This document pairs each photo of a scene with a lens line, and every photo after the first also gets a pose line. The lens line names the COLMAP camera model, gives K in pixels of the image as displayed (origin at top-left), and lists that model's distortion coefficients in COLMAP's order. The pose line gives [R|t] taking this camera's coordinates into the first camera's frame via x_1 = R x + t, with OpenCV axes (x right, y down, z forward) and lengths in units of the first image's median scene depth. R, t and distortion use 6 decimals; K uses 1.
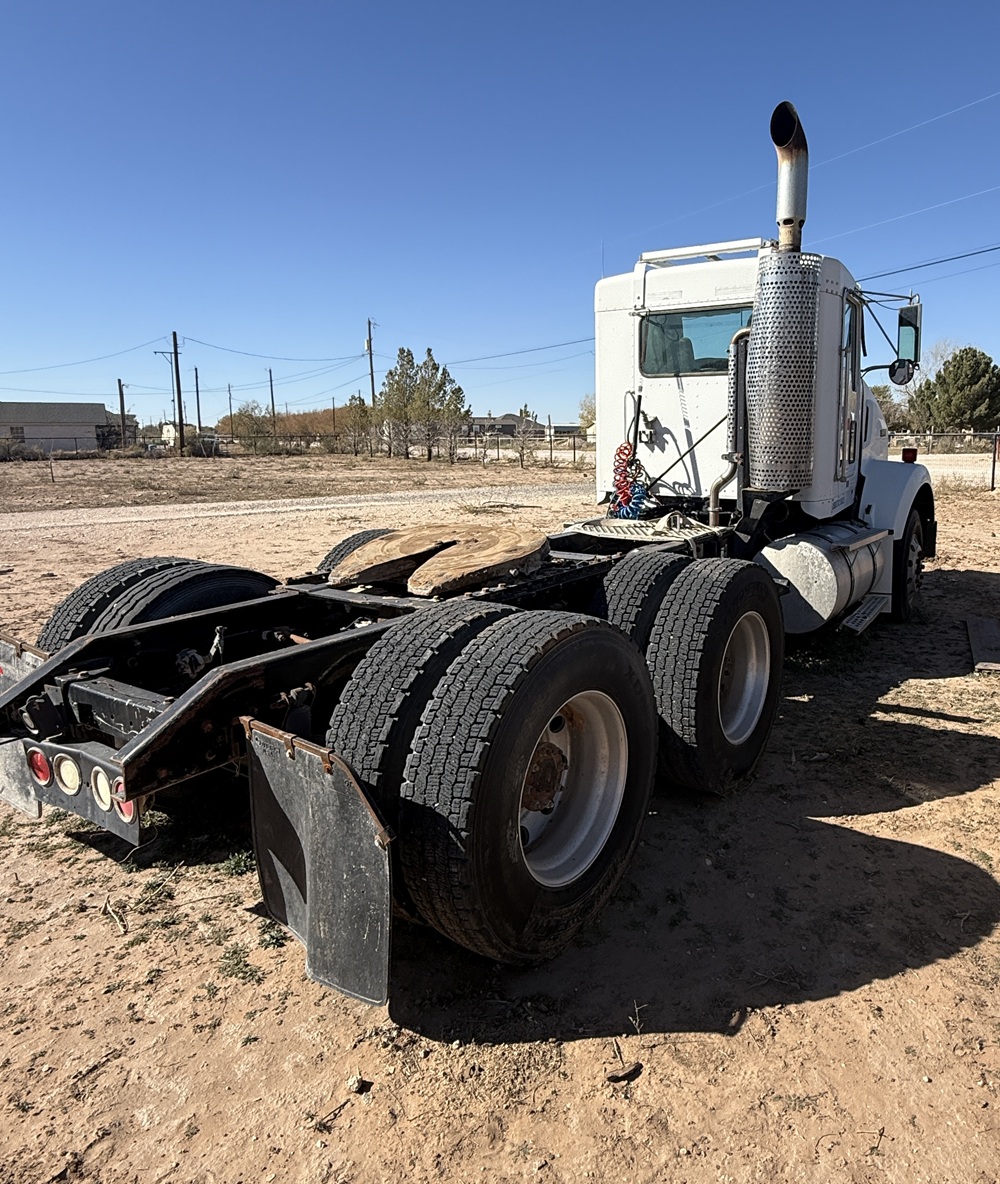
lens RADIAL K [[779.5, 0, 500.0], [0, 779.5, 592.0], [0, 0, 1]] dist [-0.000984, 0.000431]
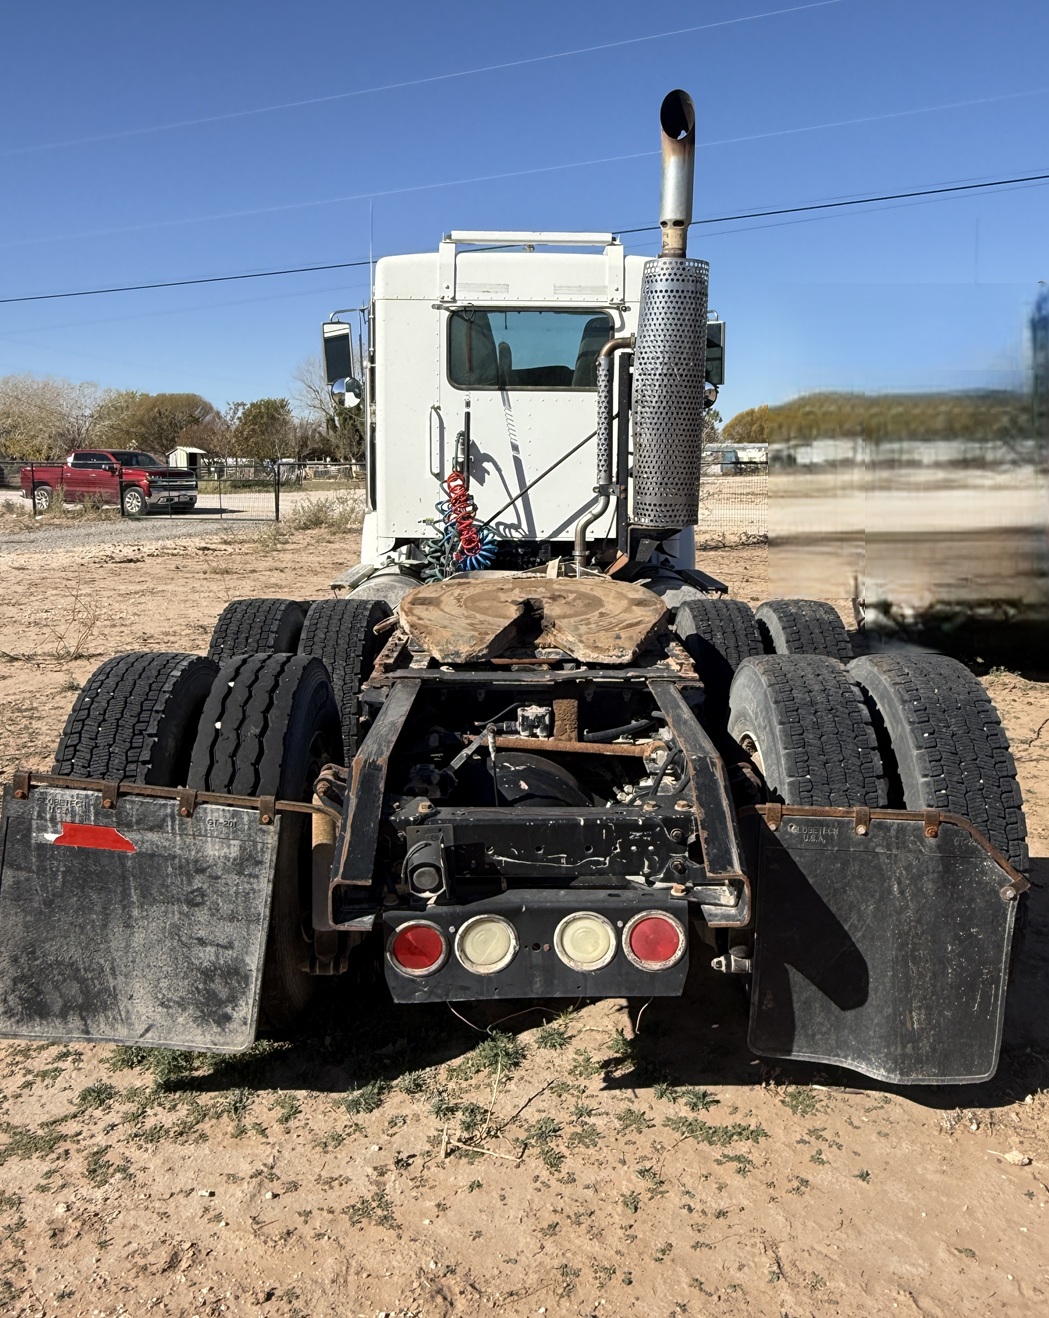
lens RADIAL K [[1132.7, 0, 468.9], [0, 1132.7, 658.9], [0, 0, 1]] dist [0.000104, -0.001796]
pose [[0.838601, -0.087887, 0.537610, -0.450912], [0.102529, 0.994726, 0.002683, -0.009974], [-0.535010, 0.052871, 0.843190, 0.057706]]
